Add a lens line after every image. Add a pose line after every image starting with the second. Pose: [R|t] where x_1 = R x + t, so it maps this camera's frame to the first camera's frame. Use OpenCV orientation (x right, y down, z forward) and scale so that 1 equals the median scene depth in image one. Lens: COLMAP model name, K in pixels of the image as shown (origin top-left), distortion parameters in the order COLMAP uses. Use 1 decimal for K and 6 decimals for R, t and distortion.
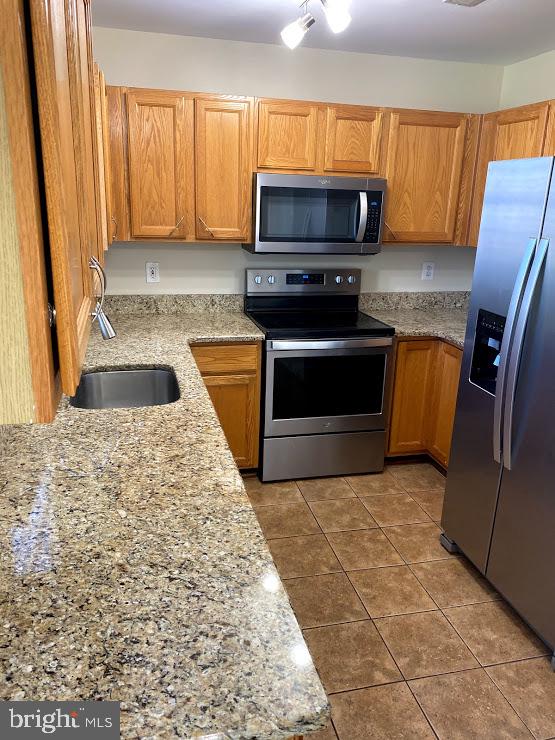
lens RADIAL K [[567.8, 0, 275.3], [0, 567.8, 371.8], [0, 0, 1]] dist [0.053235, -0.056370]
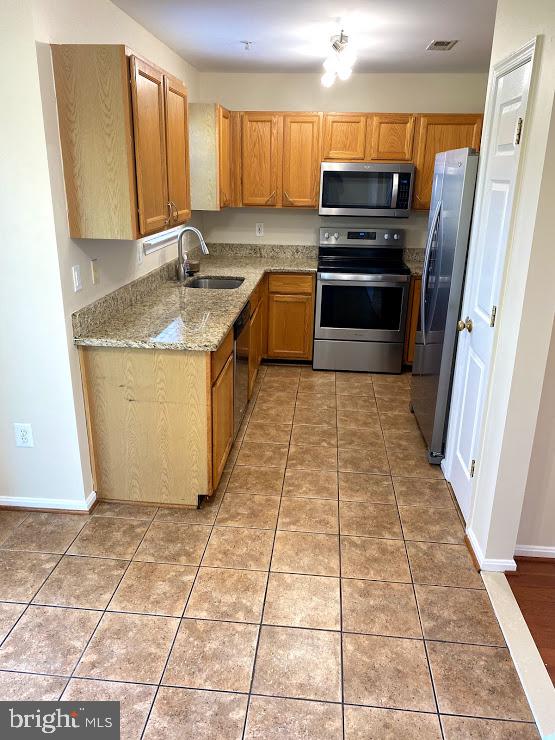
lens RADIAL K [[567.8, 0, 276.7], [0, 567.8, 367.3], [0, 0, 1]] dist [0.053235, -0.056370]
pose [[0.948255, 0.088614, -0.304893, 0.355299], [-0.082673, 0.996051, 0.032369, 0.152494], [0.306558, -0.005488, 0.951836, -0.474353]]
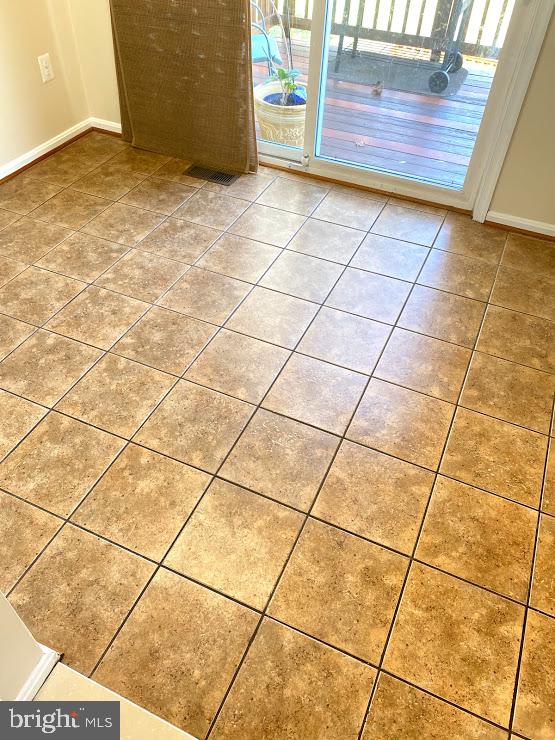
lens RADIAL K [[567.8, 0, 277.1], [0, 567.8, 367.9], [0, 0, 1]] dist [0.053235, -0.056370]
pose [[-0.607250, 0.524608, -0.596685, 0.503433], [-0.286929, 0.555523, 0.780427, 0.012003], [0.740891, 0.645121, -0.186816, 0.176660]]
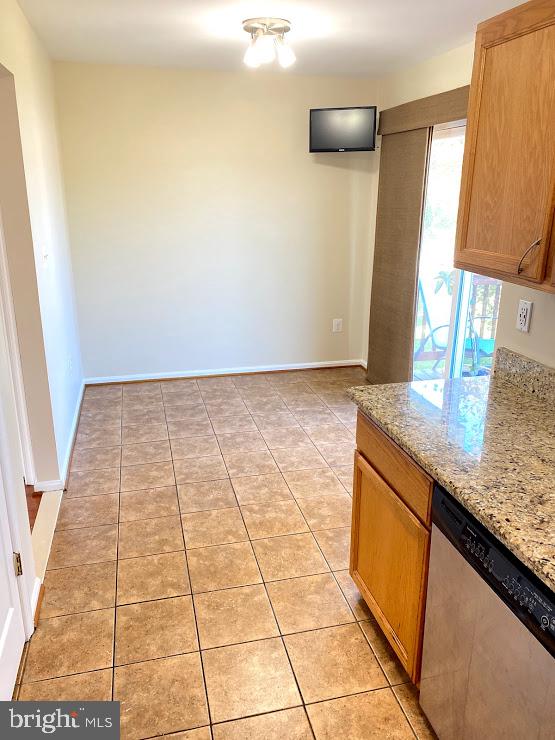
lens RADIAL K [[567.8, 0, 274.9], [0, 567.8, 367.1], [0, 0, 1]] dist [0.053235, -0.056370]
pose [[-0.999115, -0.037843, -0.018381, 0.124199], [-0.041514, 0.815948, 0.576633, -0.249225], [-0.006824, 0.576885, -0.816797, 0.796981]]
